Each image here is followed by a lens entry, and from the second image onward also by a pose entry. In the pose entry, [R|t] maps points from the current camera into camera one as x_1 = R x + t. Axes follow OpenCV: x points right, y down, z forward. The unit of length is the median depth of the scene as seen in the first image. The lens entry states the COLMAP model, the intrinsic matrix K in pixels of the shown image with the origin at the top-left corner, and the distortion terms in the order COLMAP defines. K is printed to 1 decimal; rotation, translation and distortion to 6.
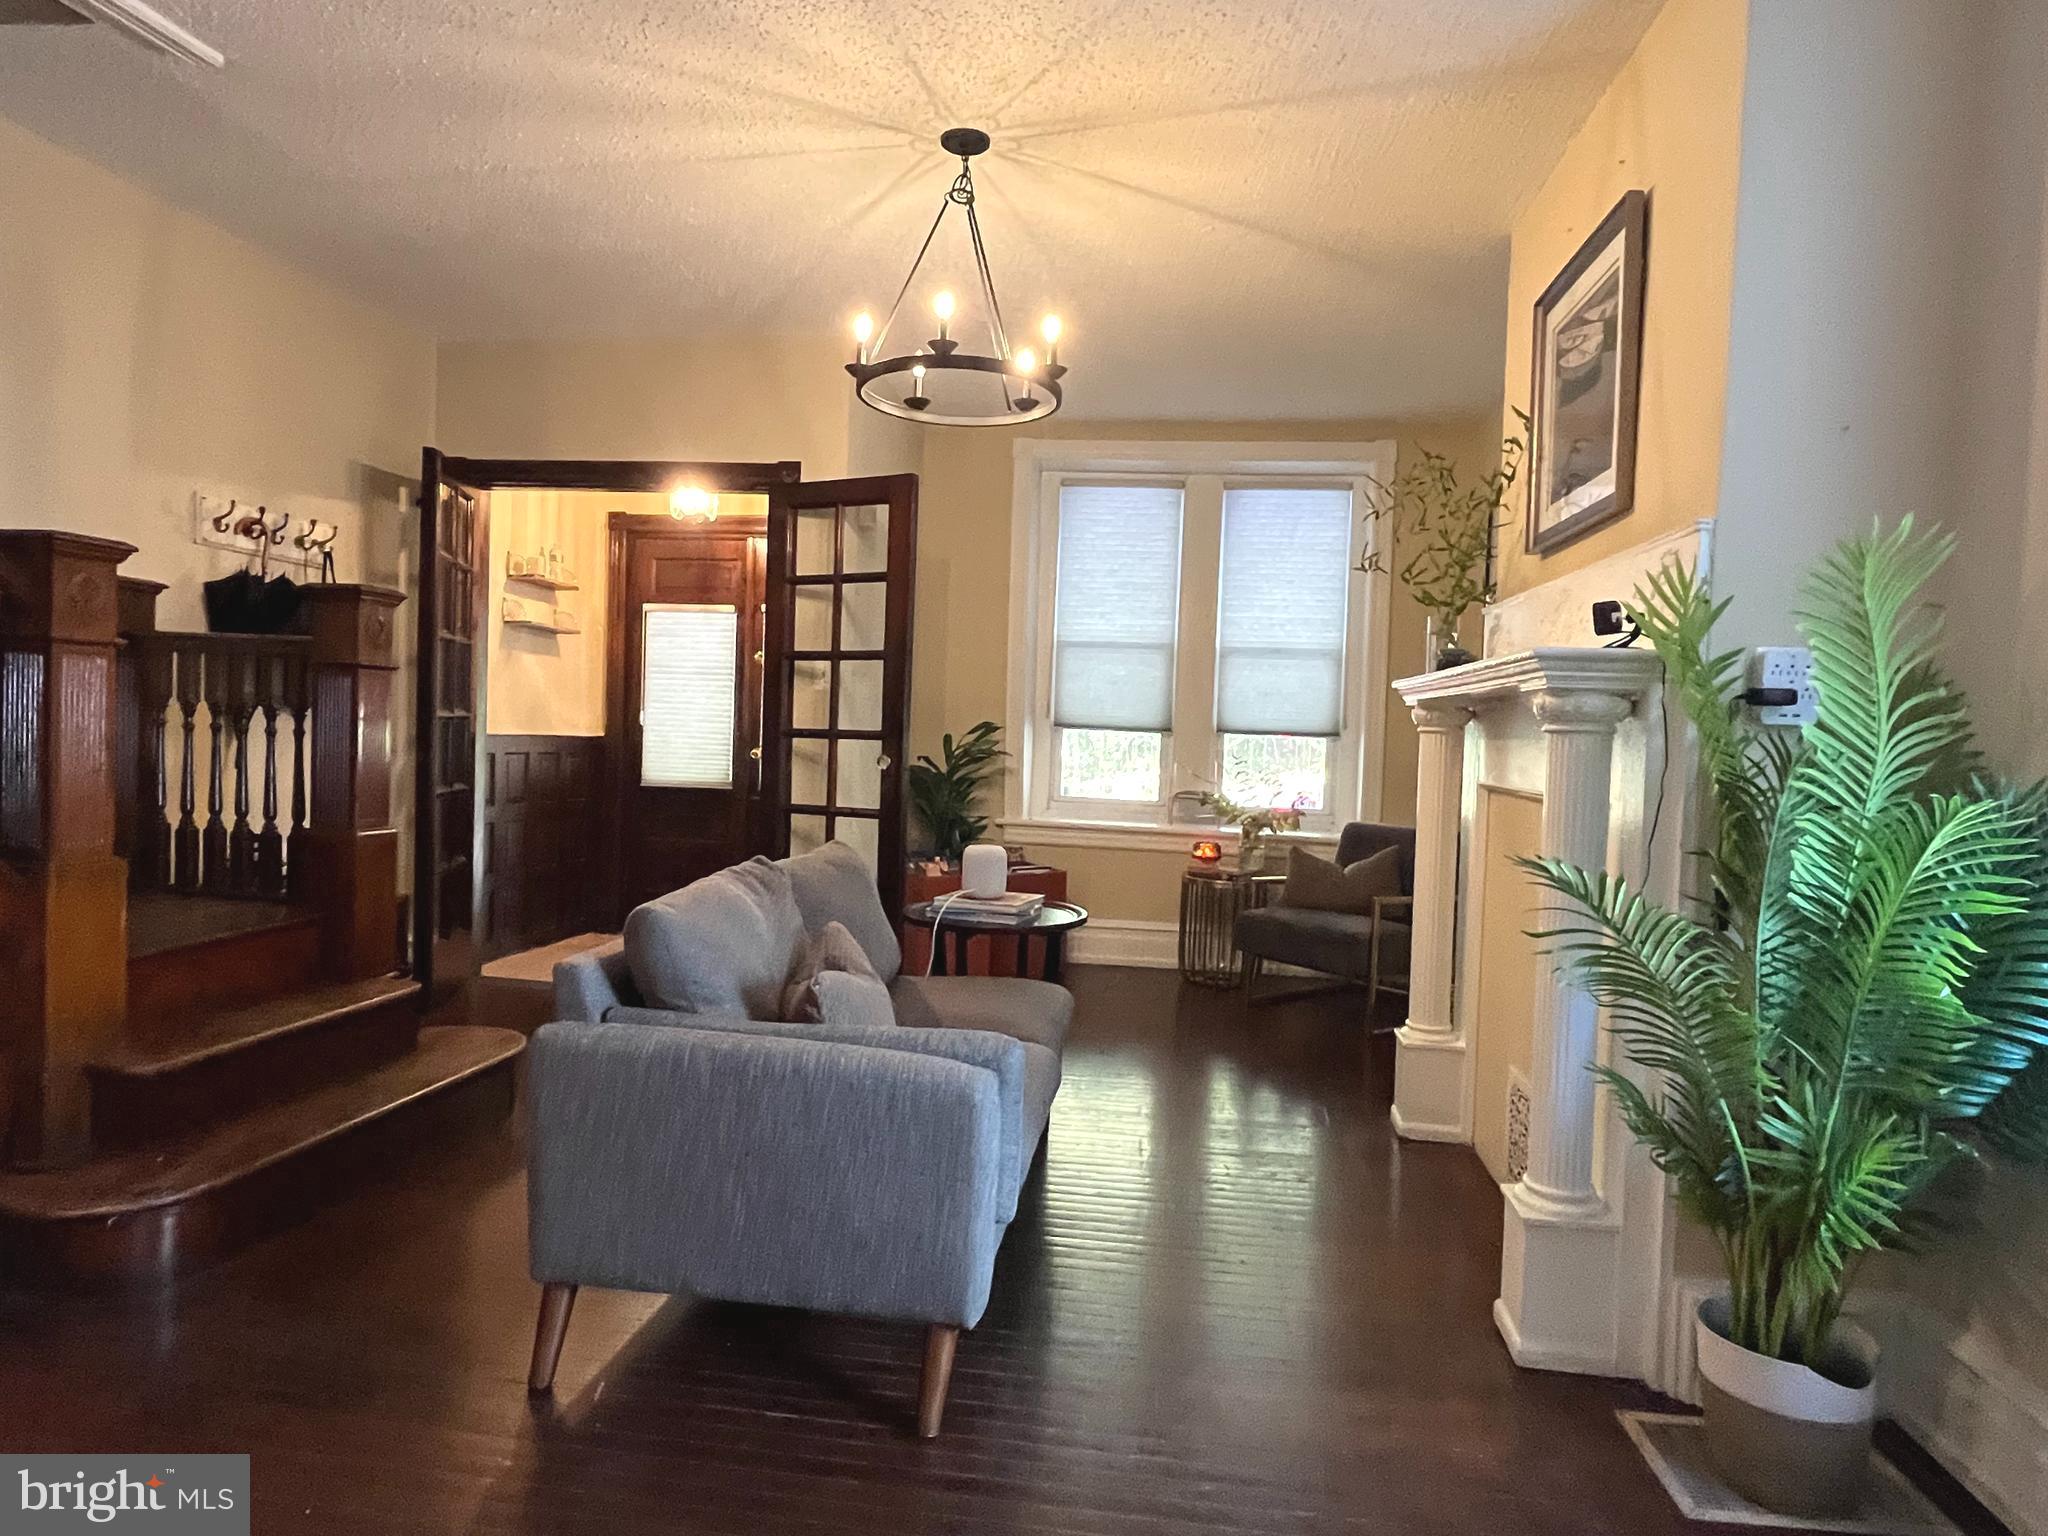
lens RADIAL K [[1183.7, 0, 1024.7], [0, 1183.7, 771.6], [0, 0, 1]] dist [0.001706, -0.002455]
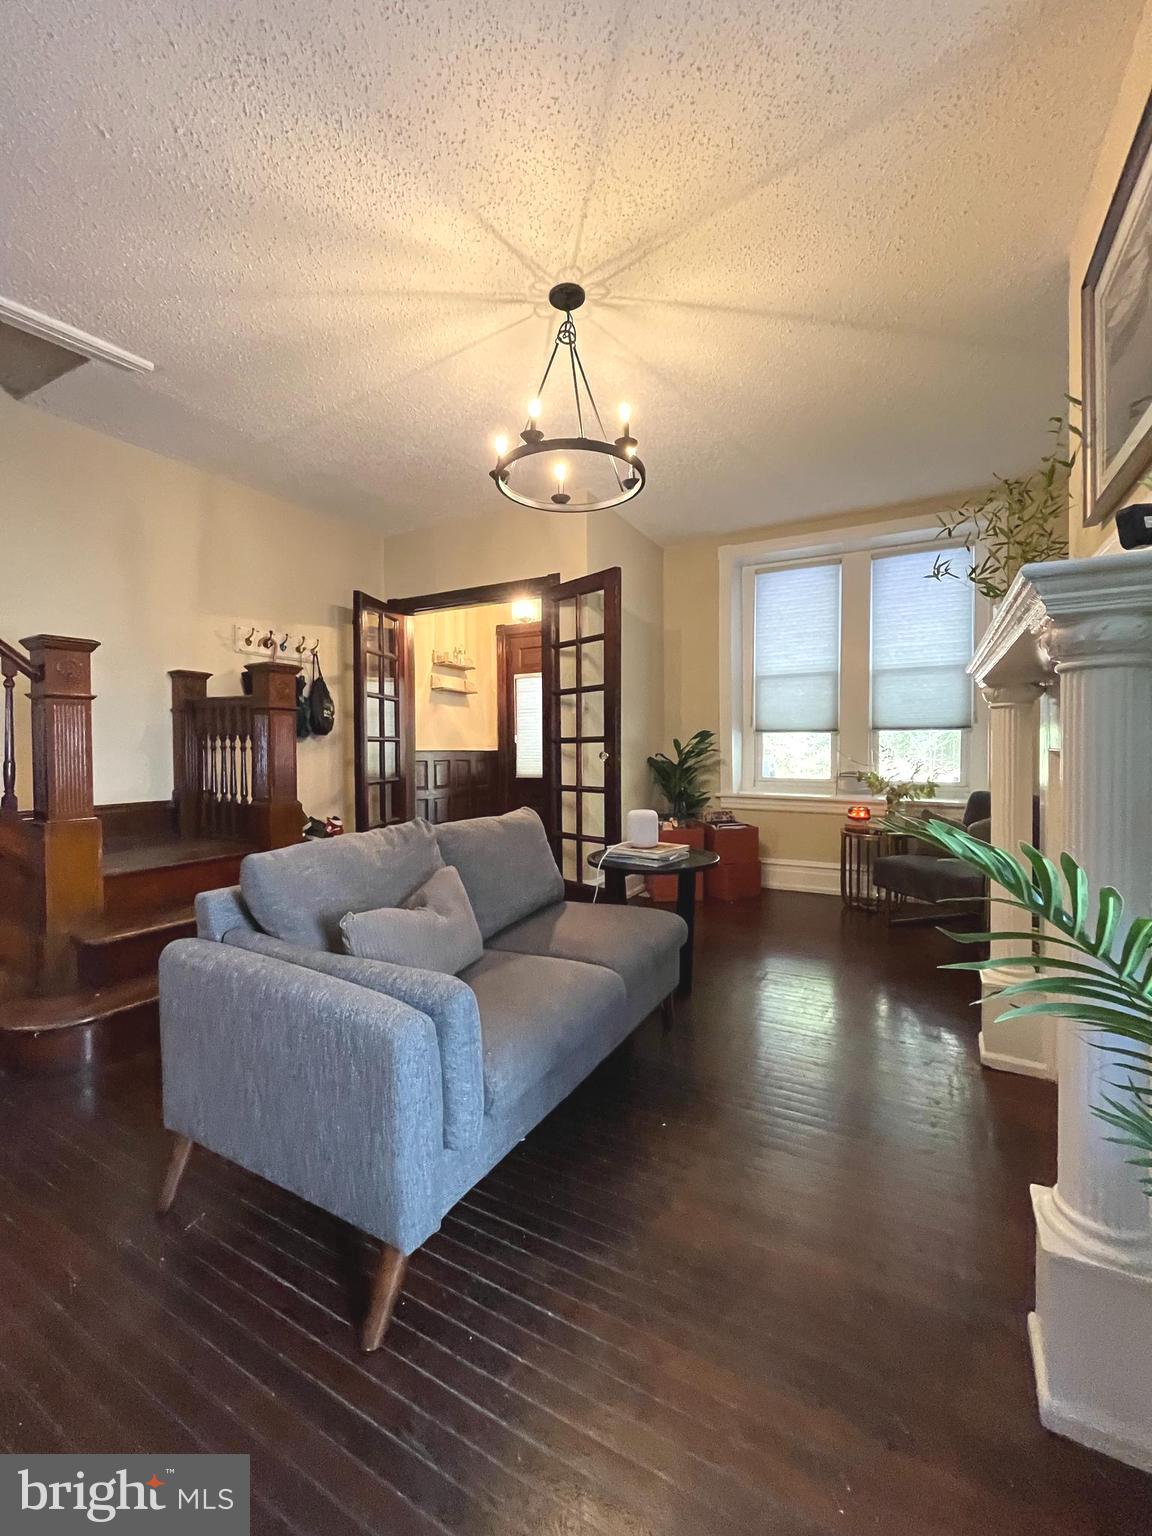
lens RADIAL K [[624.2, 0, 575.7], [0, 624.2, 761.6], [0, 0, 1]] dist [-0.002683, -0.000430]
pose [[0.929545, -0.032928, -0.367235, 0.135499], [0.026762, 0.999403, -0.021870, 0.015077], [0.367736, 0.010501, 0.929871, 0.220160]]
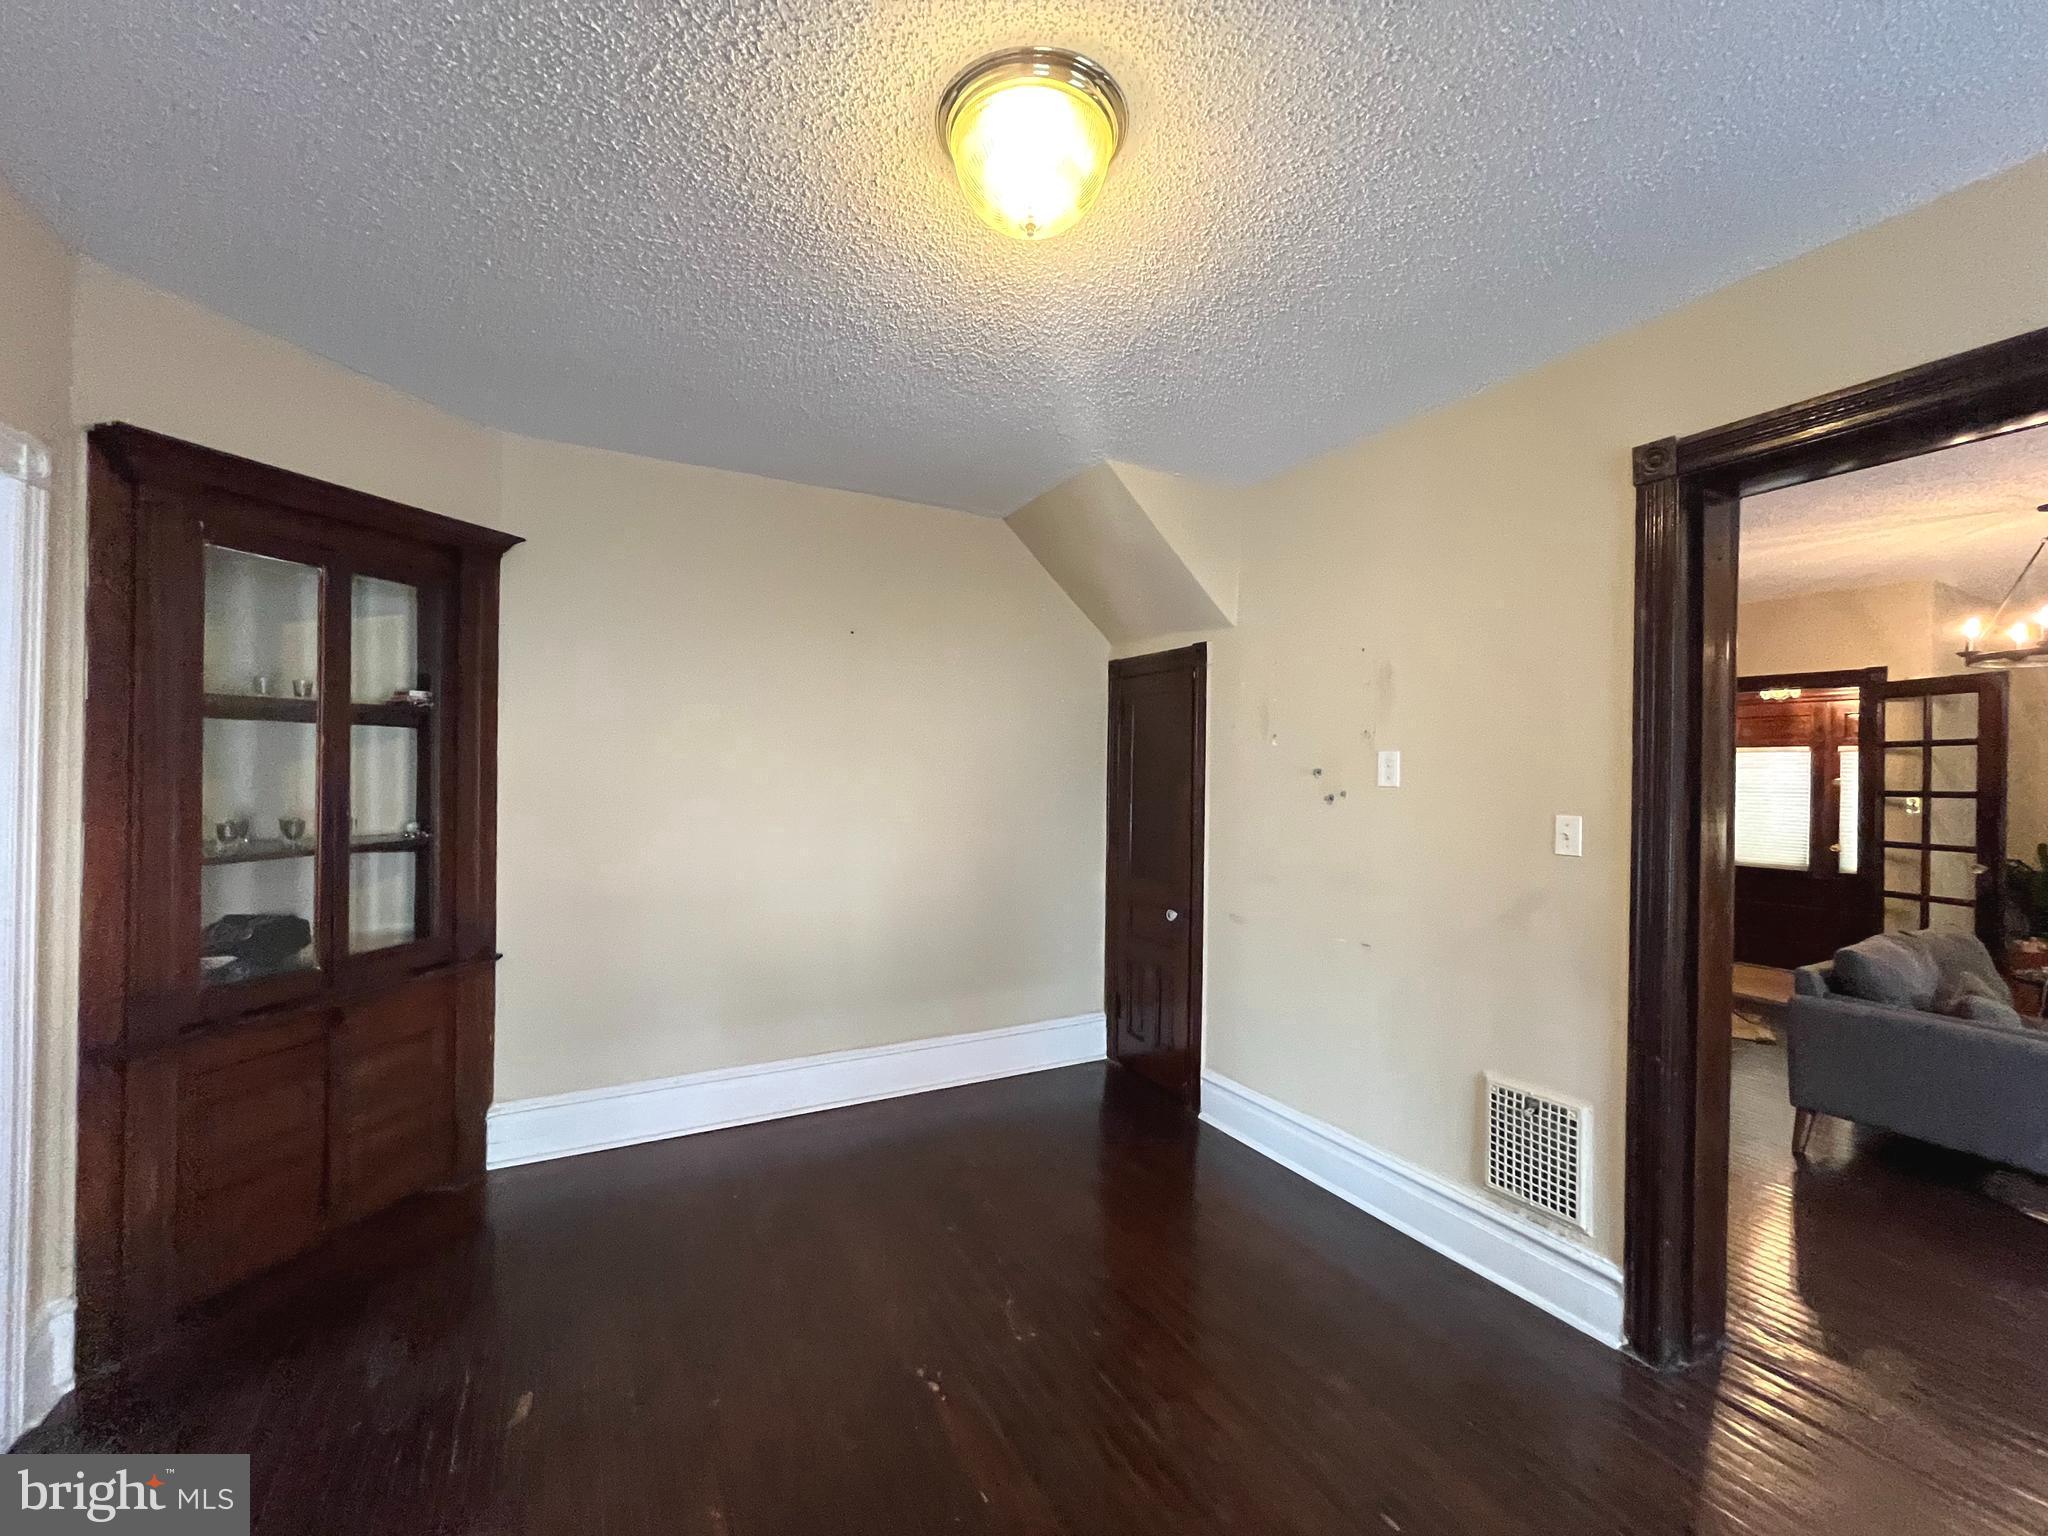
lens RADIAL K [[832.3, 0, 1020.6], [0, 832.3, 769.8], [0, 0, 1]] dist [-0.002683, -0.000430]
pose [[0.591415, -0.029131, -0.805841, 0.008332], [-0.022438, 0.998366, -0.052558, -0.046963], [0.806055, 0.049165, 0.589795, -0.532806]]
